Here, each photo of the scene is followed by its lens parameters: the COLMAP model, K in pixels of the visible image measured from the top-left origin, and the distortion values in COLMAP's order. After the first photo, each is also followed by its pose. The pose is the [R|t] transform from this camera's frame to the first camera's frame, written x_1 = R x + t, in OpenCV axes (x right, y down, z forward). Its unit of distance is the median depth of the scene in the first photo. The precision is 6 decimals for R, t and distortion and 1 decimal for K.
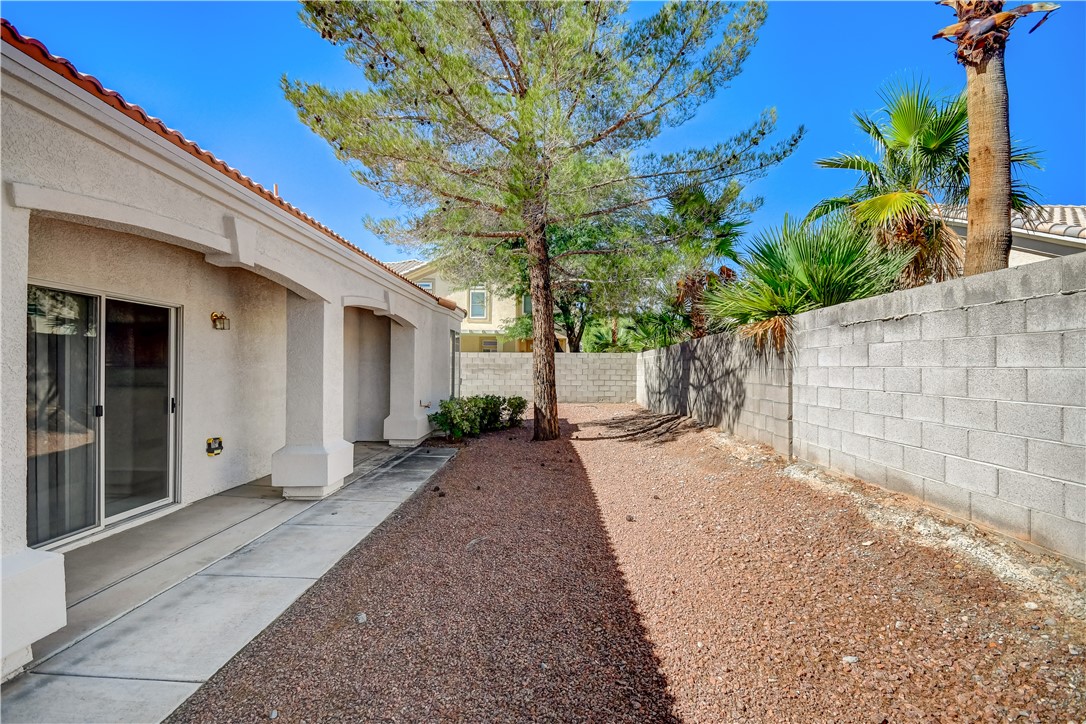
lens RADIAL K [[493.8, 0, 547.5], [0, 493.8, 364.8], [0, 0, 1]] dist [0.015551, -0.002045]
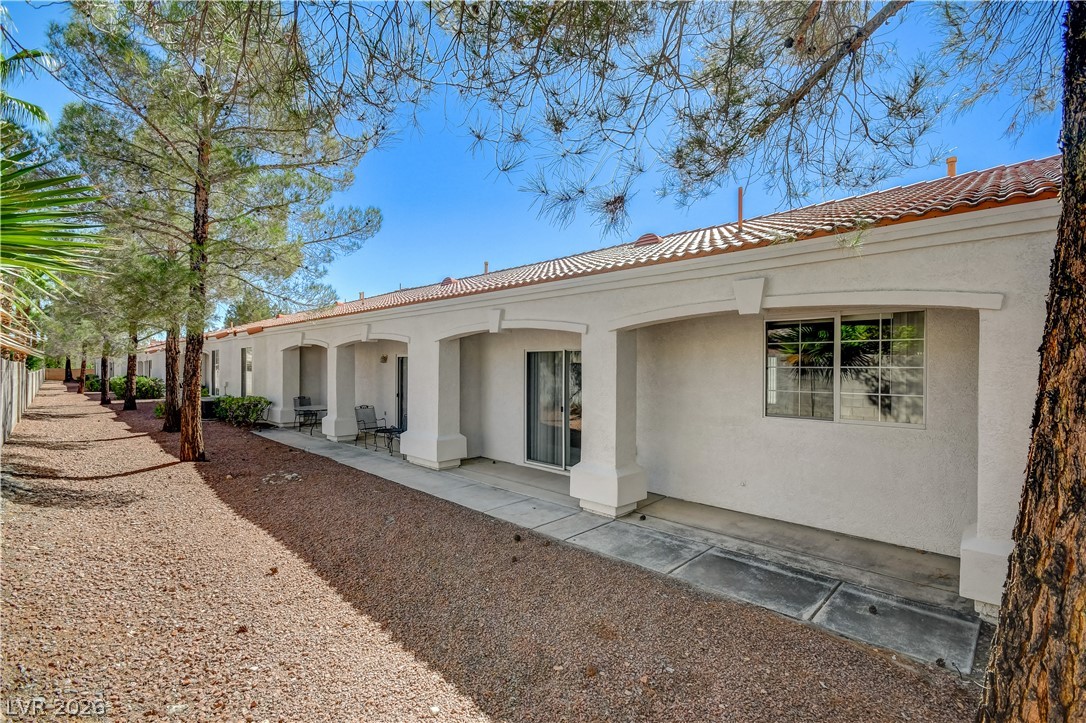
lens RADIAL K [[471.1, 0, 534.5], [0, 471.1, 365.9], [0, 0, 1]] dist [0.003643, -0.000572]
pose [[-0.703764, -0.009327, -0.710373, 0.462680], [-0.000407, 0.999919, -0.012725, -0.050567], [0.710434, -0.008666, -0.703711, 2.015741]]
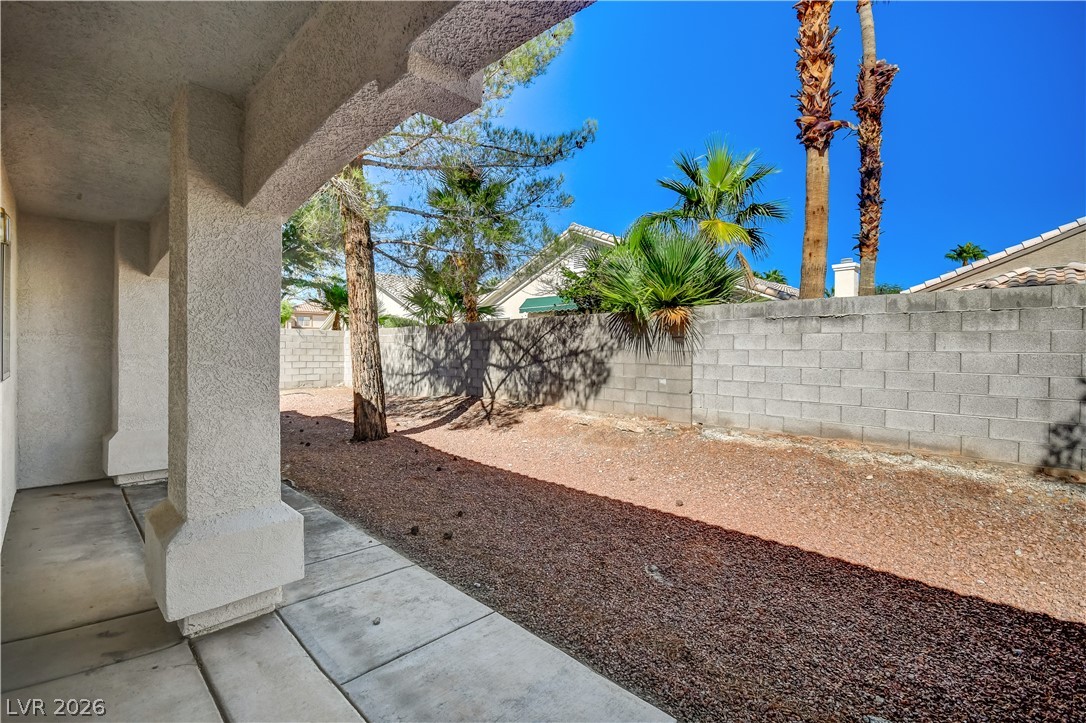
lens RADIAL K [[471.1, 0, 542.4], [0, 471.1, 359.0], [0, 0, 1]] dist [0.003643, -0.000572]
pose [[0.700302, -0.013456, 0.713720, -0.727325], [-0.010048, 0.999537, 0.028703, -0.002046], [-0.713776, -0.027272, 0.699843, 0.567511]]
